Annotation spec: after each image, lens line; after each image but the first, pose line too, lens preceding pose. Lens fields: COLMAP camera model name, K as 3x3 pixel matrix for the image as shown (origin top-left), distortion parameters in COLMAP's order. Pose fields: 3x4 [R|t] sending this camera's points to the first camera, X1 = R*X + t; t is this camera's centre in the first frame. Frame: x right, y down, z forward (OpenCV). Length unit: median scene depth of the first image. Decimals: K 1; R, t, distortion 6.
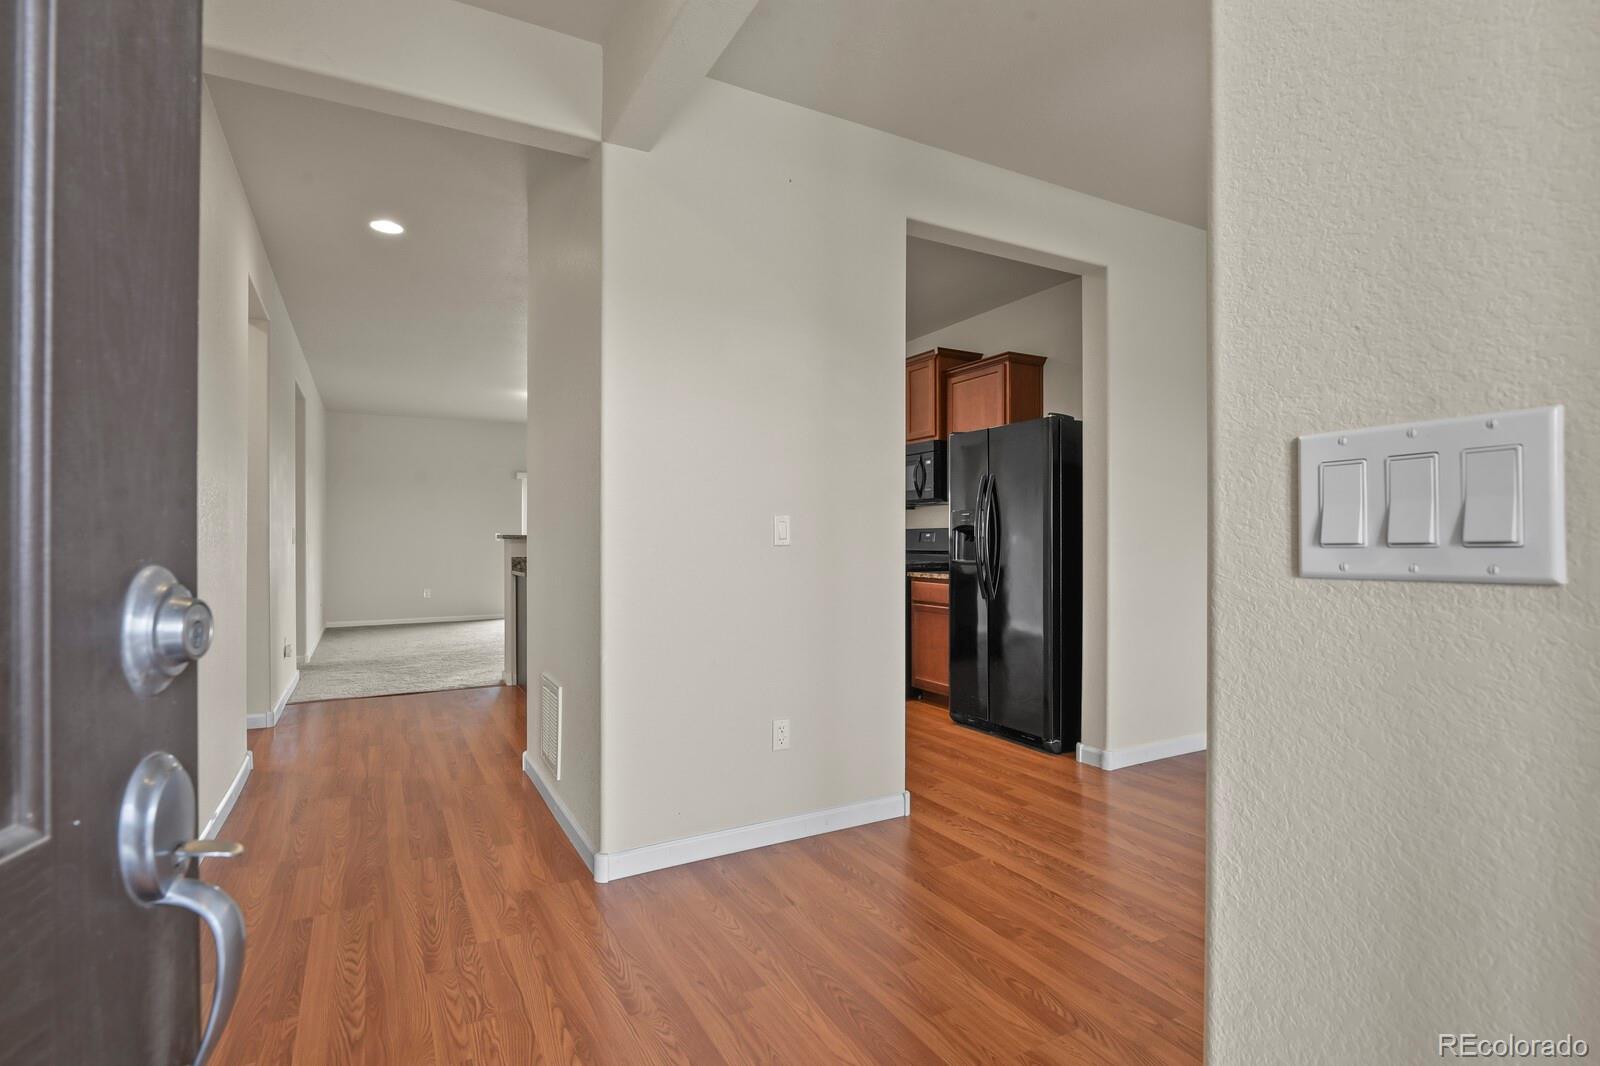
lens RADIAL K [[774.3, 0, 802.0], [0, 774.3, 539.8], [0, 0, 1]] dist [-0.002482, -0.006294]
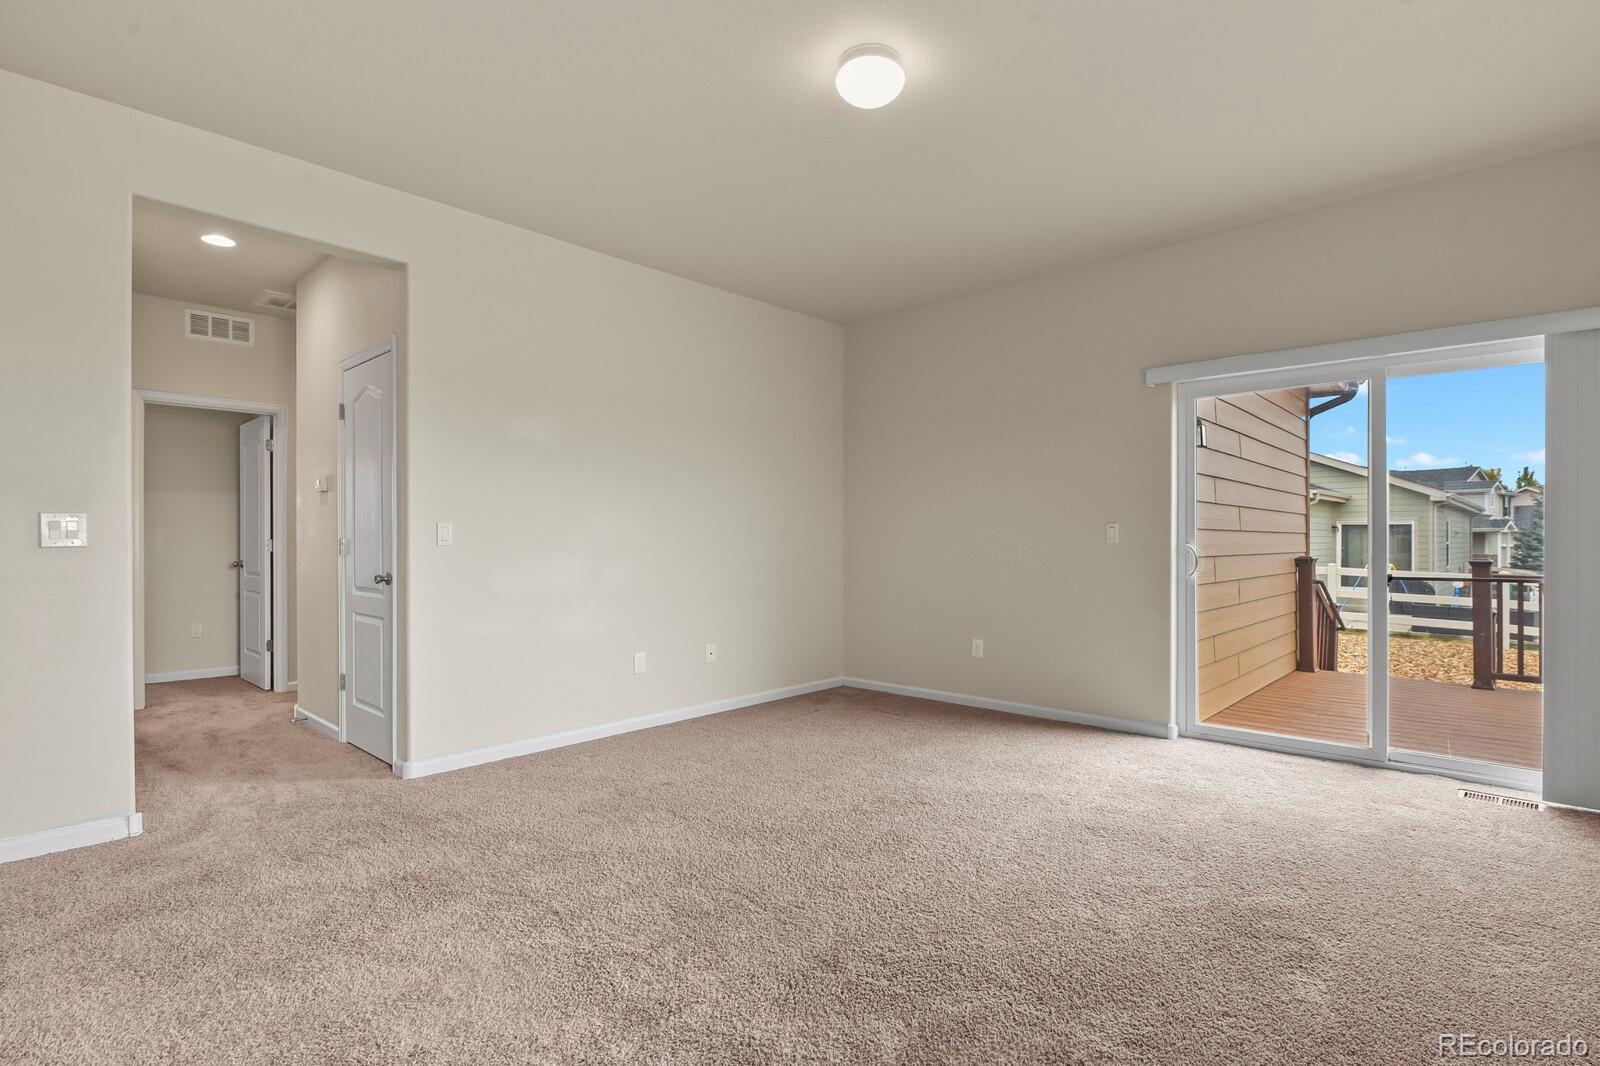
lens RADIAL K [[774.3, 0, 802.0], [0, 774.3, 539.8], [0, 0, 1]] dist [-0.002482, -0.006294]
pose [[0.313013, 0.001496, -0.949748, -0.159018], [-0.001200, 0.999999, 0.001180, -0.002294], [0.949748, 0.000770, 0.313015, 2.276517]]
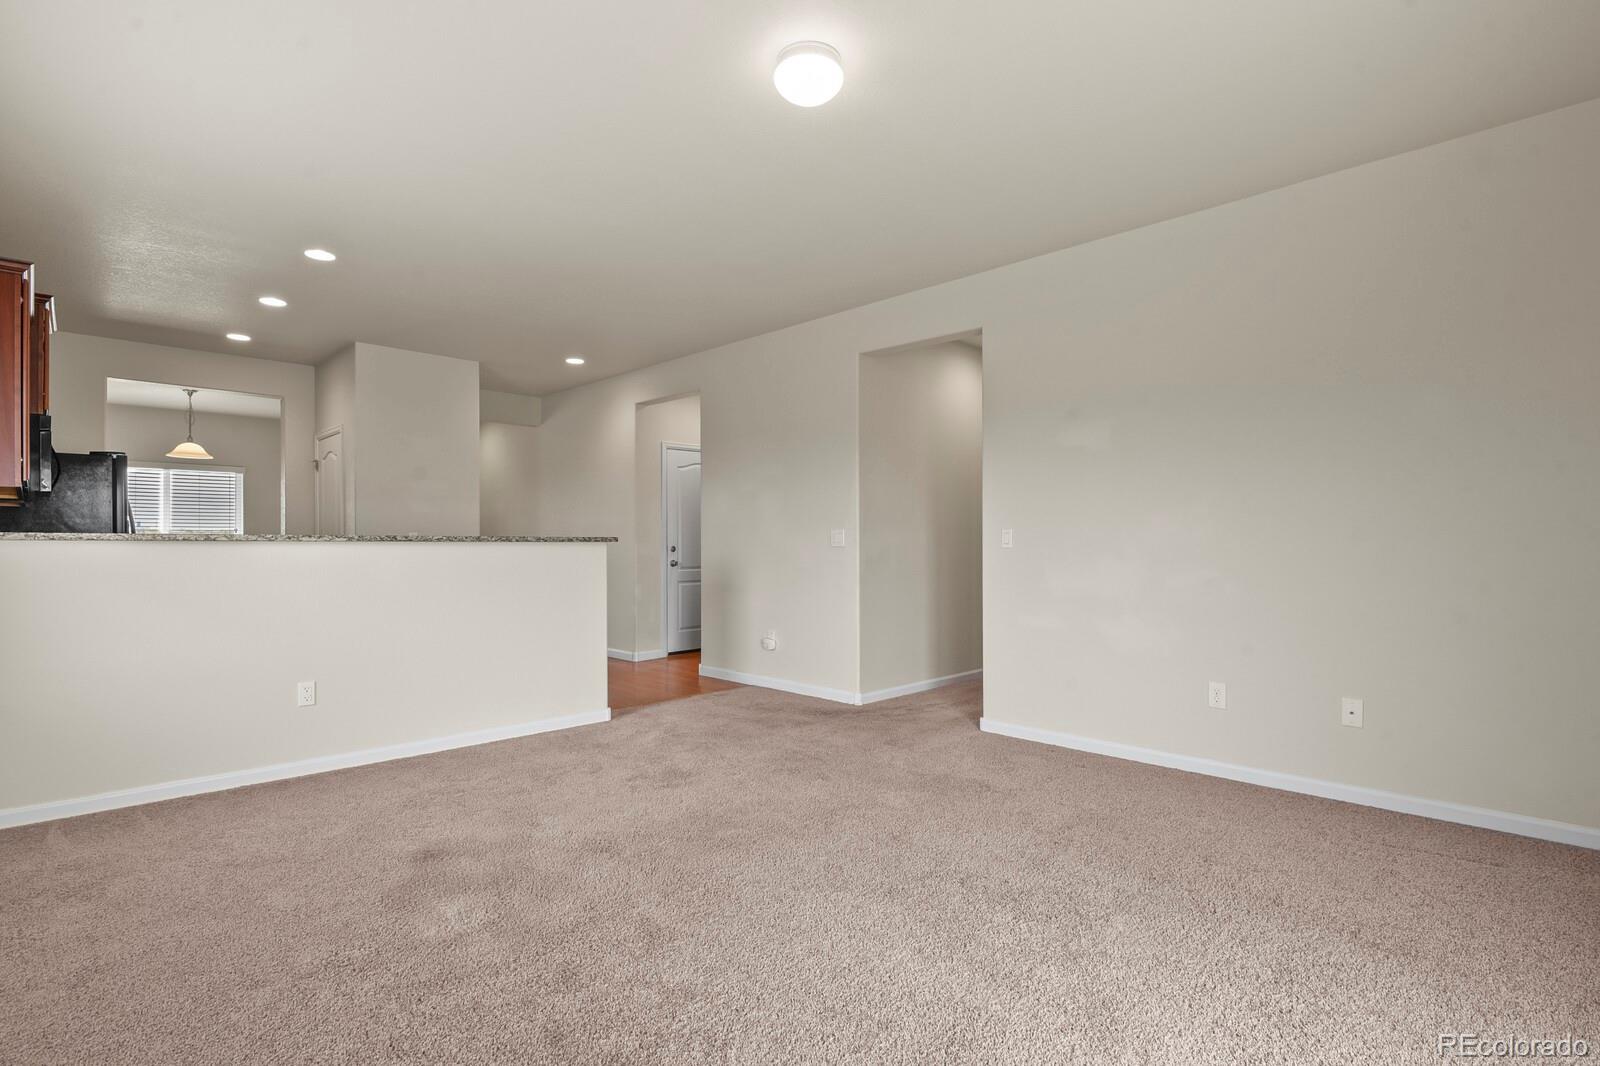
lens RADIAL K [[774.3, 0, 802.0], [0, 774.3, 539.8], [0, 0, 1]] dist [-0.002482, -0.006294]
pose [[-0.962854, 0.000820, -0.270020, -0.667183], [0.001142, 0.999999, -0.001037, -0.005724], [0.270019, -0.001307, -0.962854, 3.330537]]
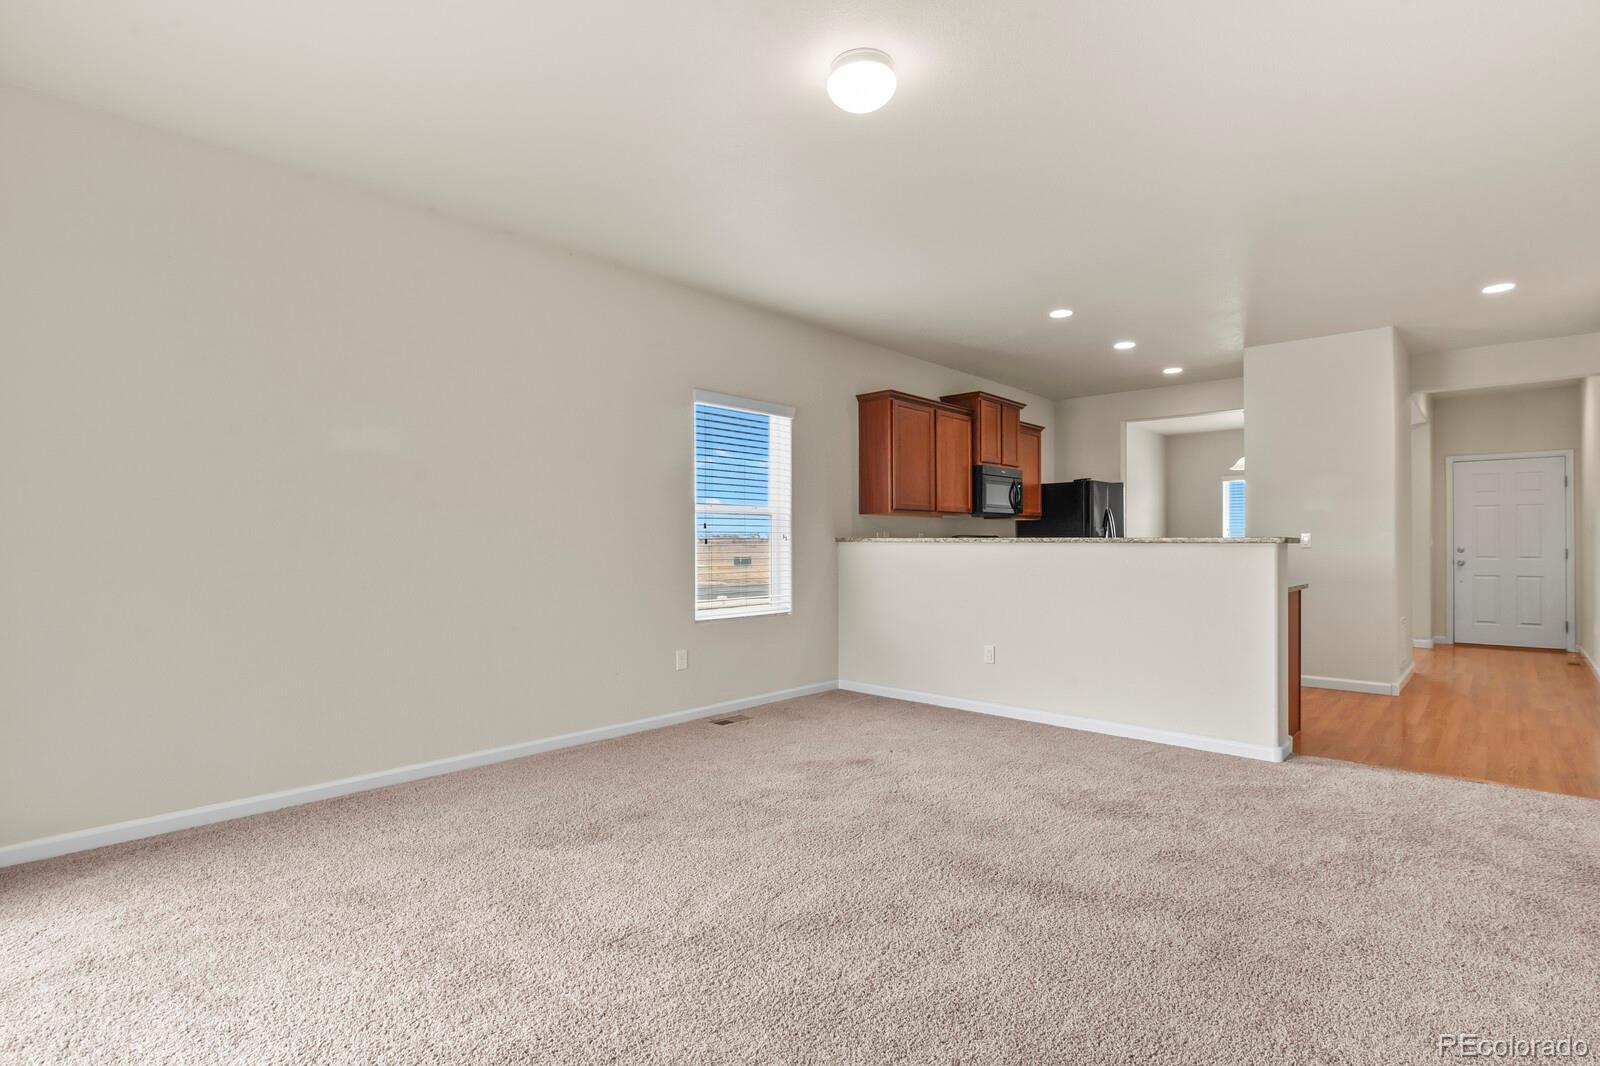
lens RADIAL K [[774.3, 0, 802.0], [0, 774.3, 539.8], [0, 0, 1]] dist [-0.002482, -0.006294]
pose [[-0.316394, 0.004650, 0.948616, -1.596575], [0.002743, 0.999988, -0.003987, -0.005212], [-0.948624, 0.001340, -0.316403, 2.895389]]
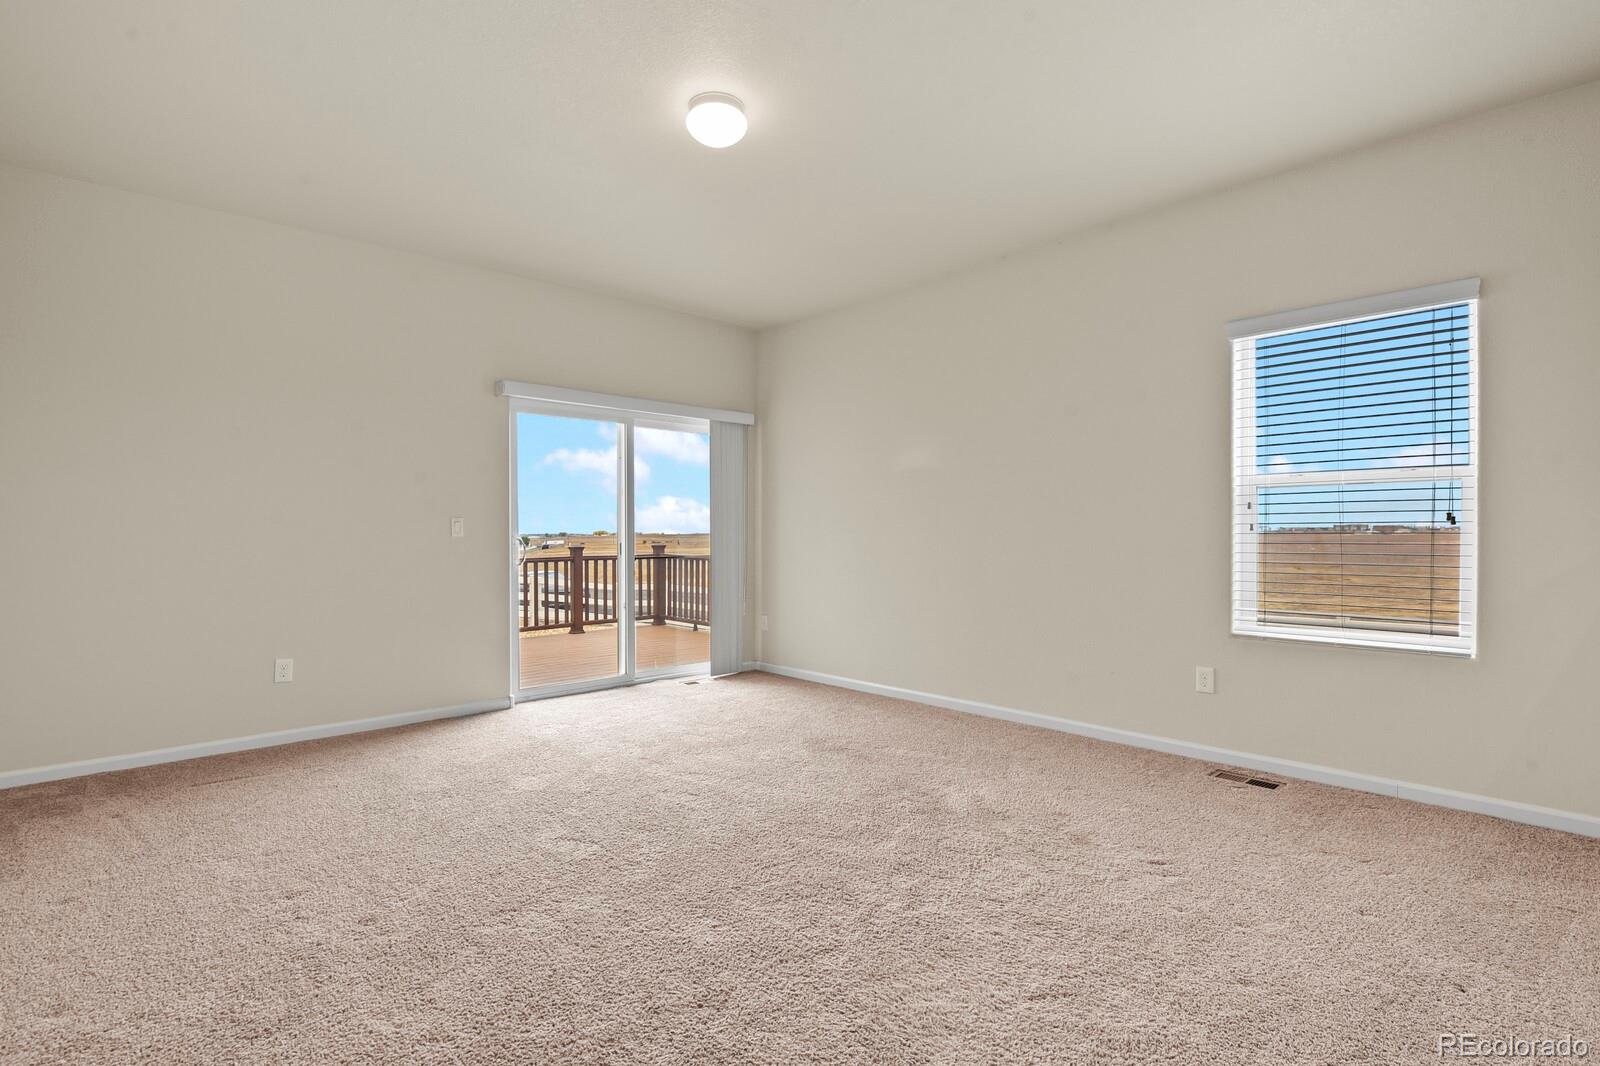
lens RADIAL K [[774.3, 0, 802.0], [0, 774.3, 539.8], [0, 0, 1]] dist [-0.002482, -0.006294]
pose [[0.970345, -0.003899, 0.241693, -0.996163], [0.002276, 0.999973, 0.006995, 0.000871], [-0.241714, -0.006238, 0.970328, 1.710923]]
